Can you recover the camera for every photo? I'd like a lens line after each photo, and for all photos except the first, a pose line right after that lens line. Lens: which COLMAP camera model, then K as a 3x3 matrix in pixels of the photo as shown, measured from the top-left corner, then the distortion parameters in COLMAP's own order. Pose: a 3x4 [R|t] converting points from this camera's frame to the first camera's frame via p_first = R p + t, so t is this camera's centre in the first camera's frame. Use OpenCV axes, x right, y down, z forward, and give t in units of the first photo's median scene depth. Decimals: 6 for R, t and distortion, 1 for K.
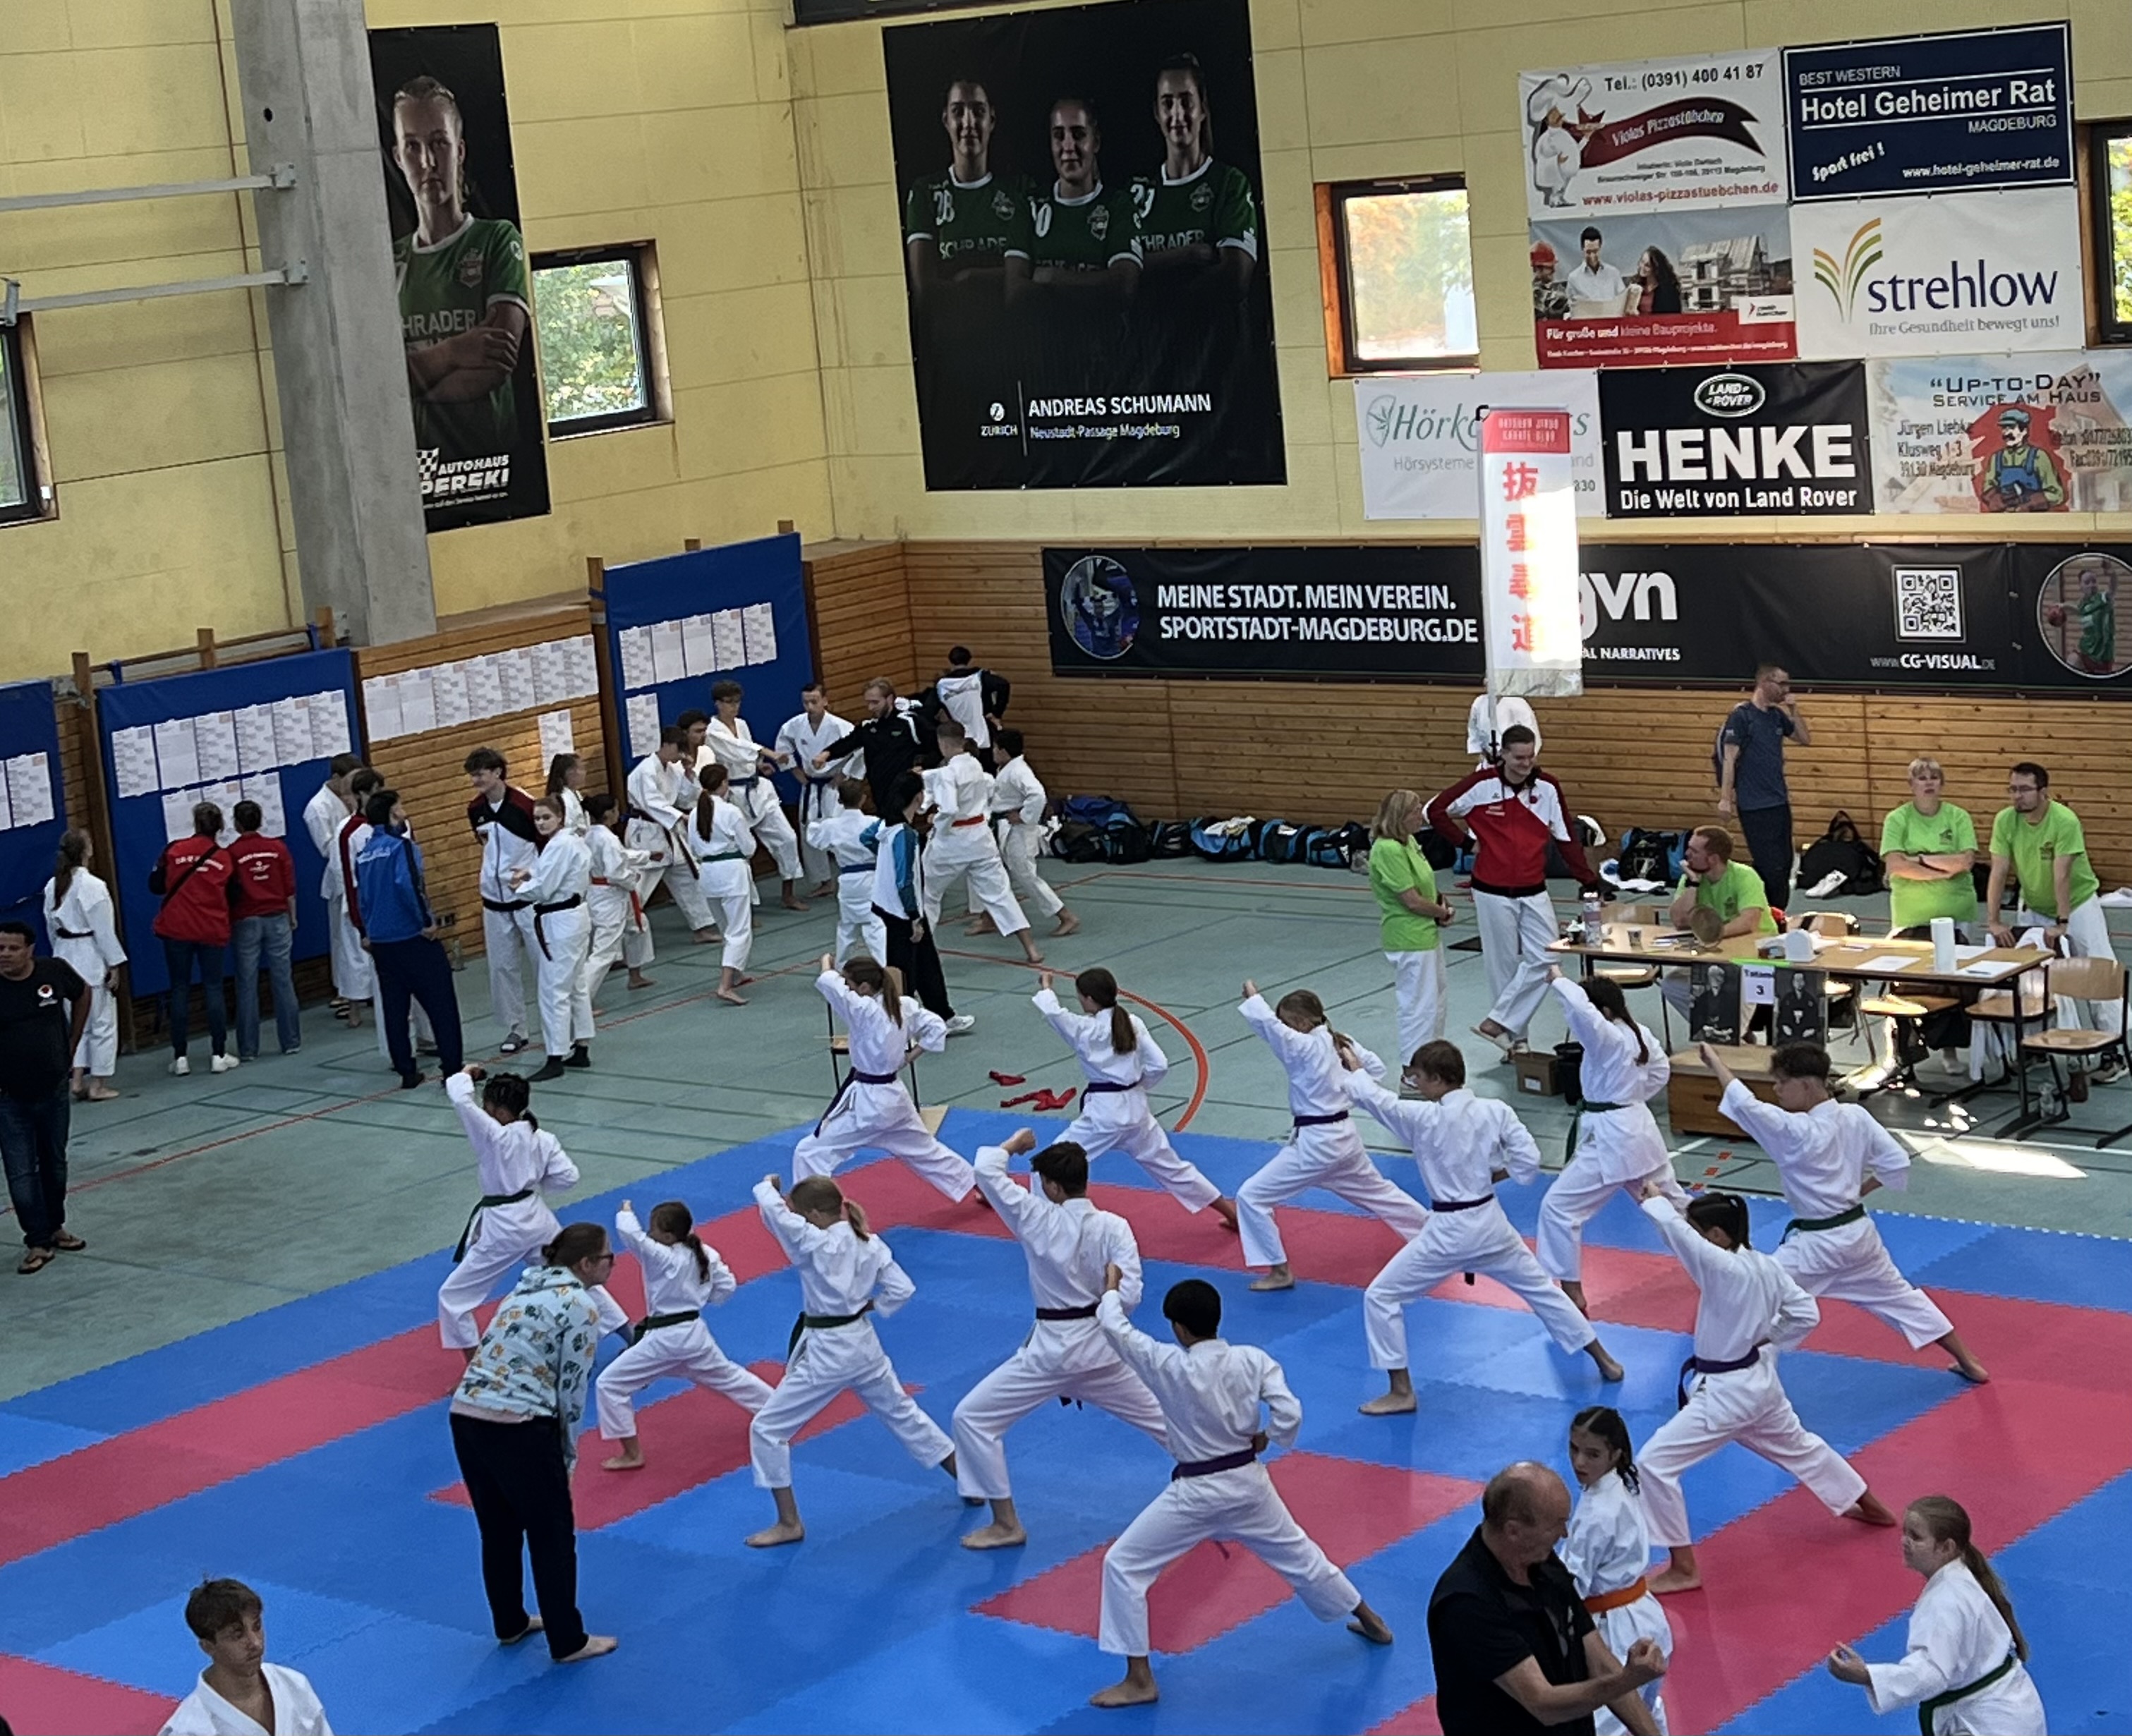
lens RADIAL K [[4221.0, 0, 936.7], [0, 4221.0, 760.5], [0, 0, 1]] dist [0.183896, -0.269964]
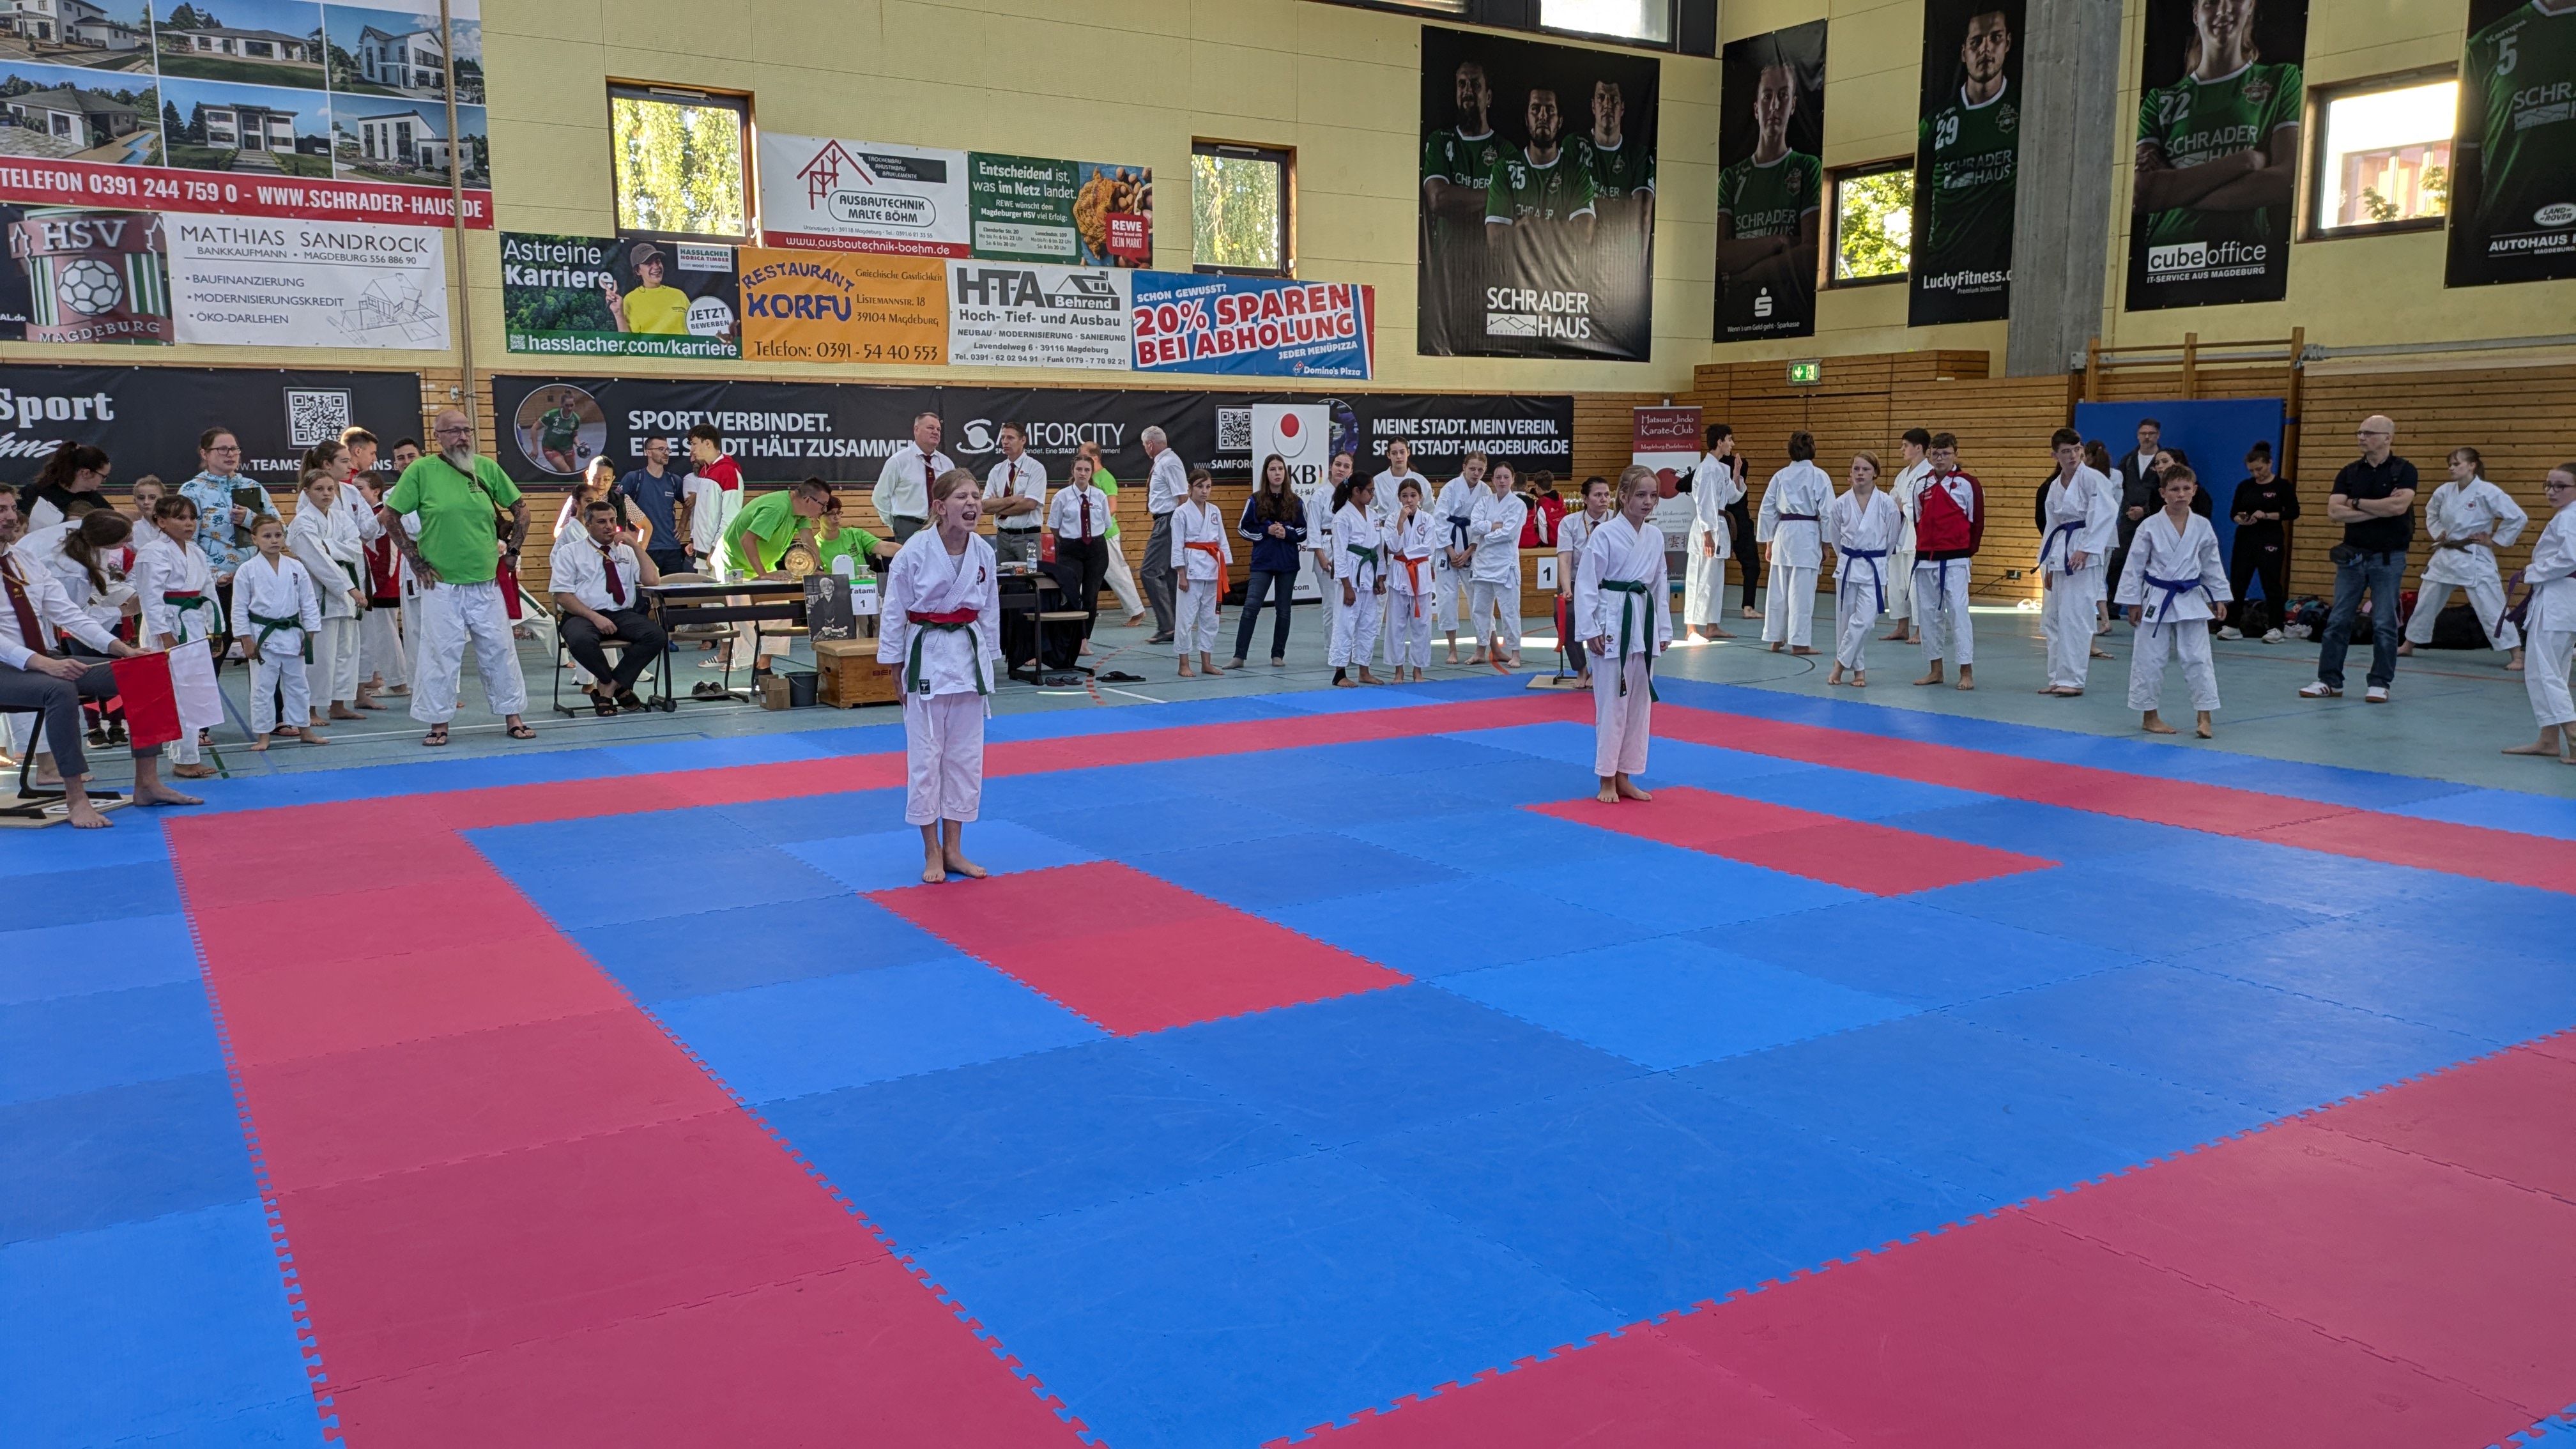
lens RADIAL K [[1883.1, 0, 1270.9], [0, 1883.1, 724.6], [0, 0, 1]] dist [0.070159, -0.076198]
pose [[0.284751, -0.042827, 0.957644, -0.601623], [0.120211, 0.992711, 0.008651, 0.055899], [-0.951034, 0.112656, 0.287824, 0.844995]]
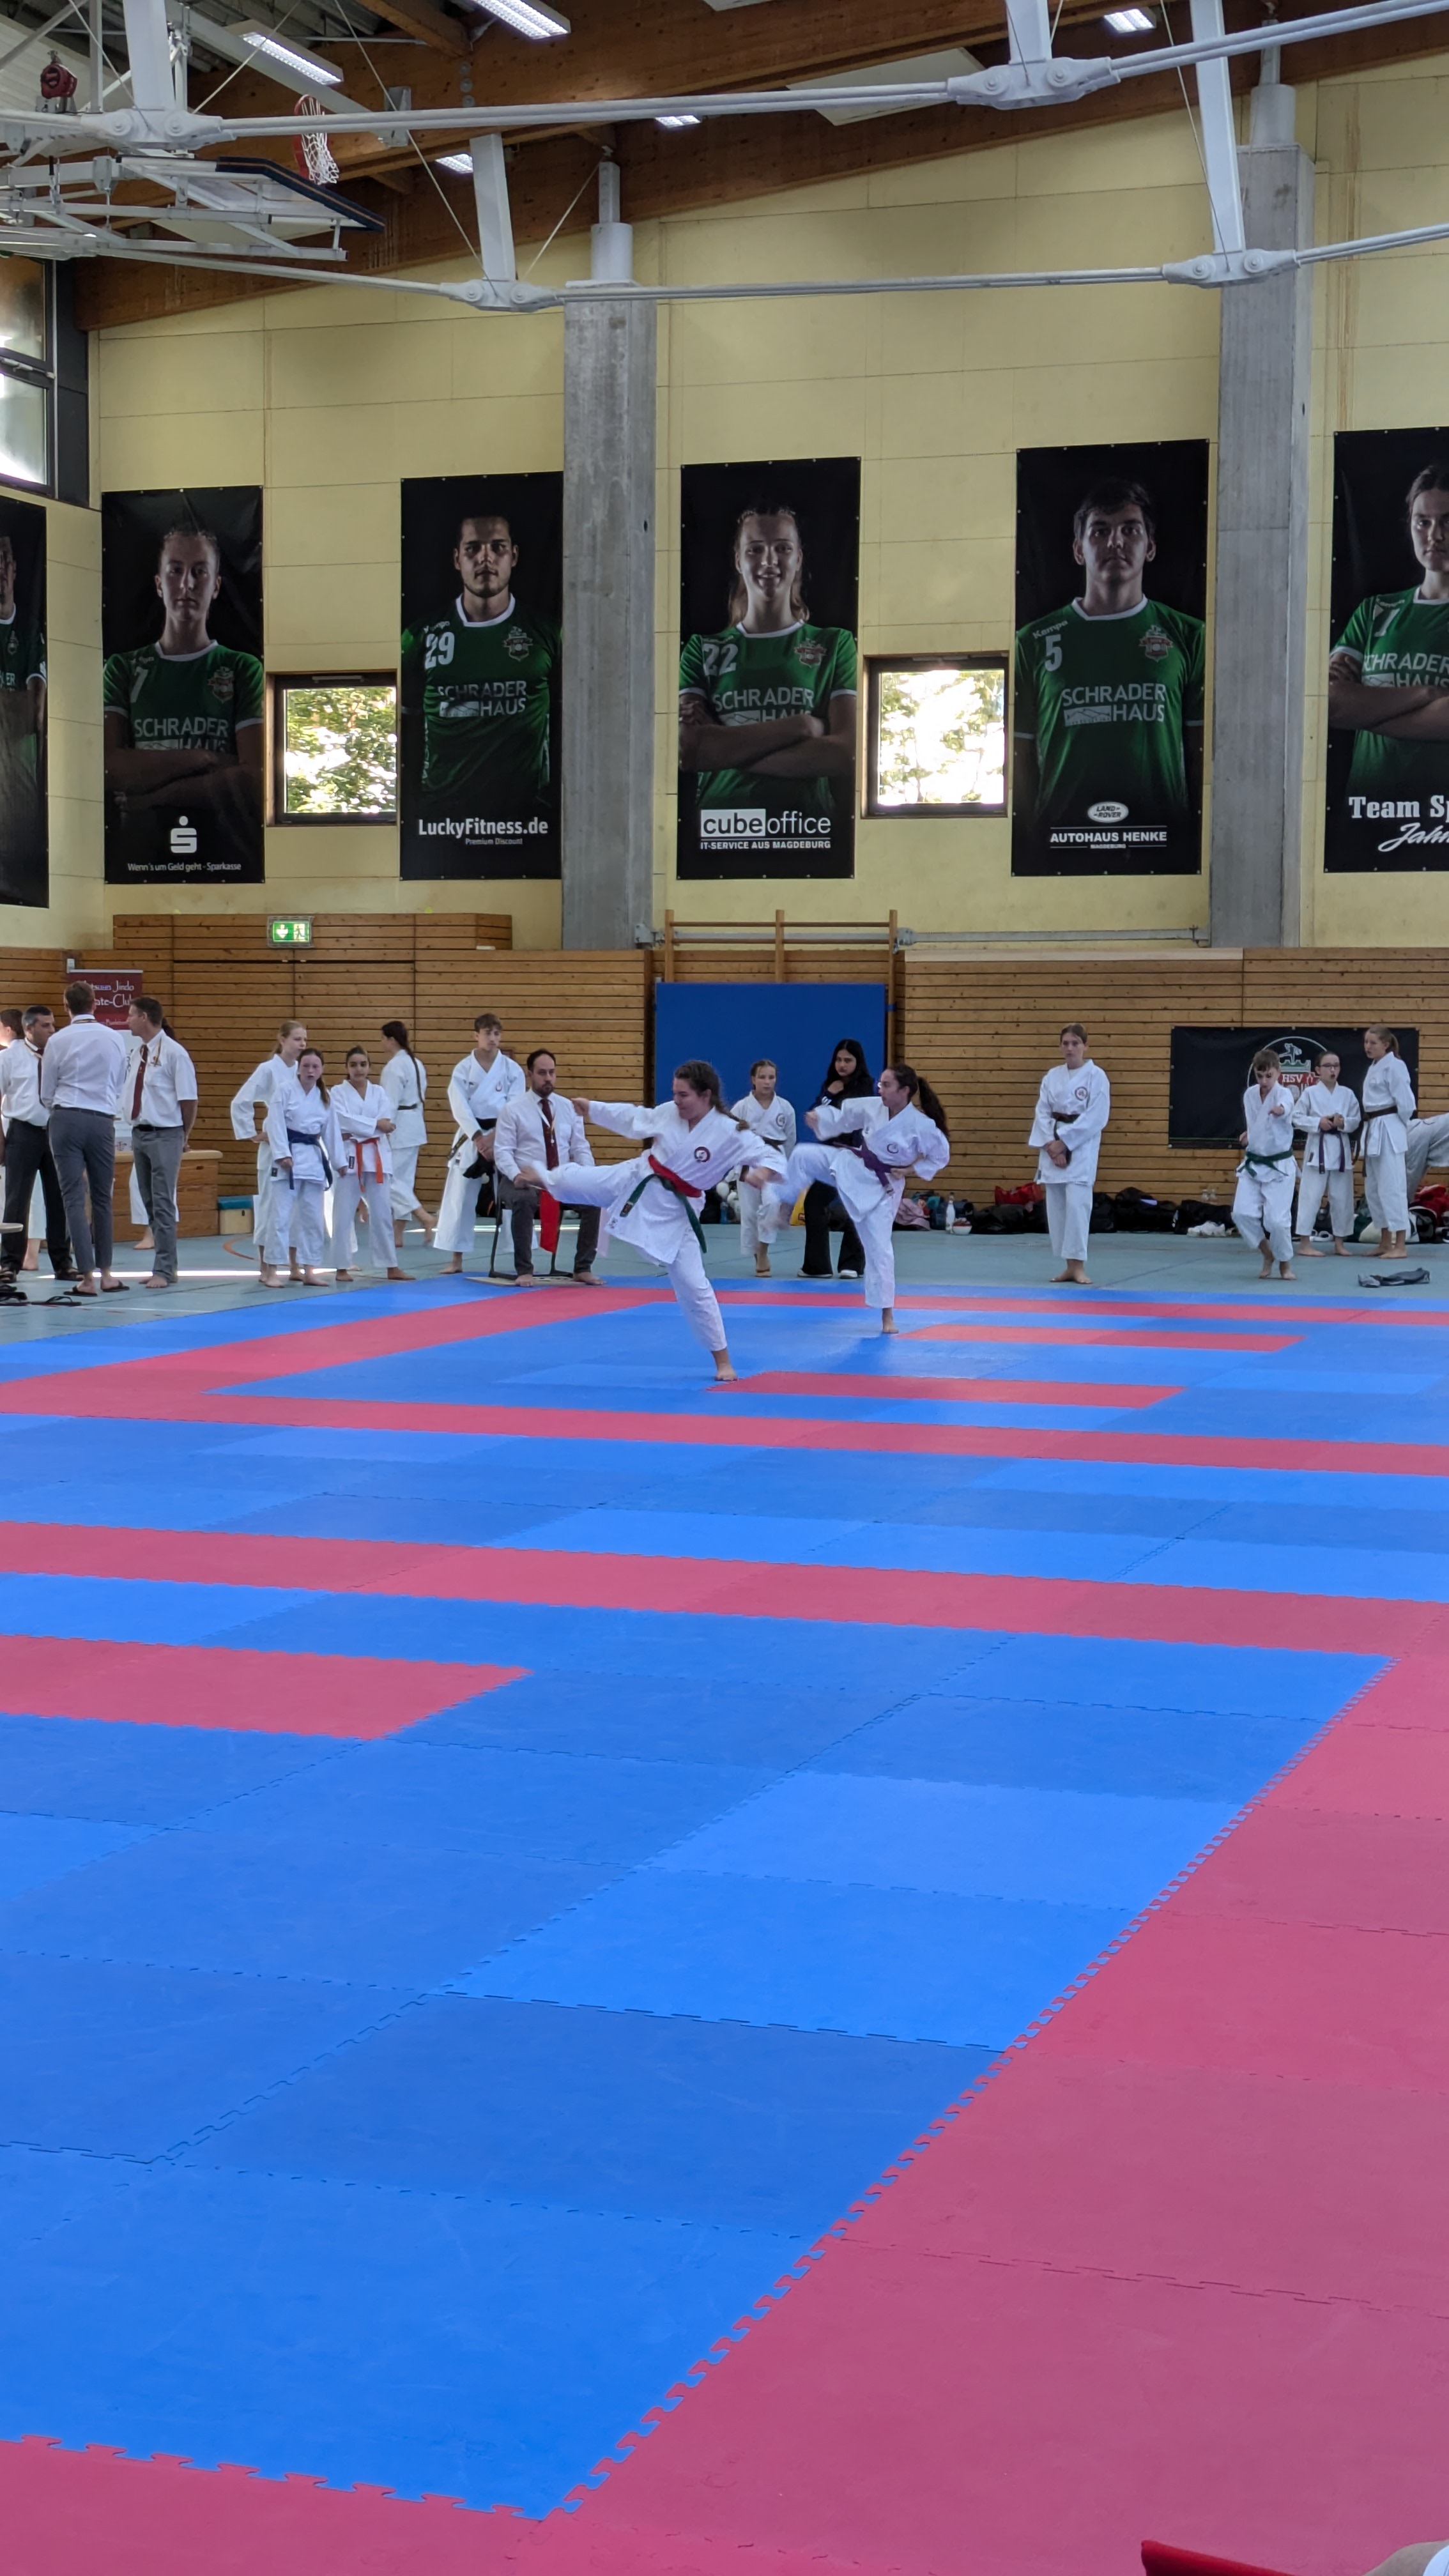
lens RADIAL K [[3755.0, 0, 647.9], [0, 3755.0, 1279.5], [0, 0, 1]] dist [0.157027, -1.158176]
pose [[-0.371708, 0.029538, 0.927880, -0.903470], [0.168534, 0.985032, 0.036158, 0.034344], [-0.912924, 0.169819, -0.371122, 1.159860]]
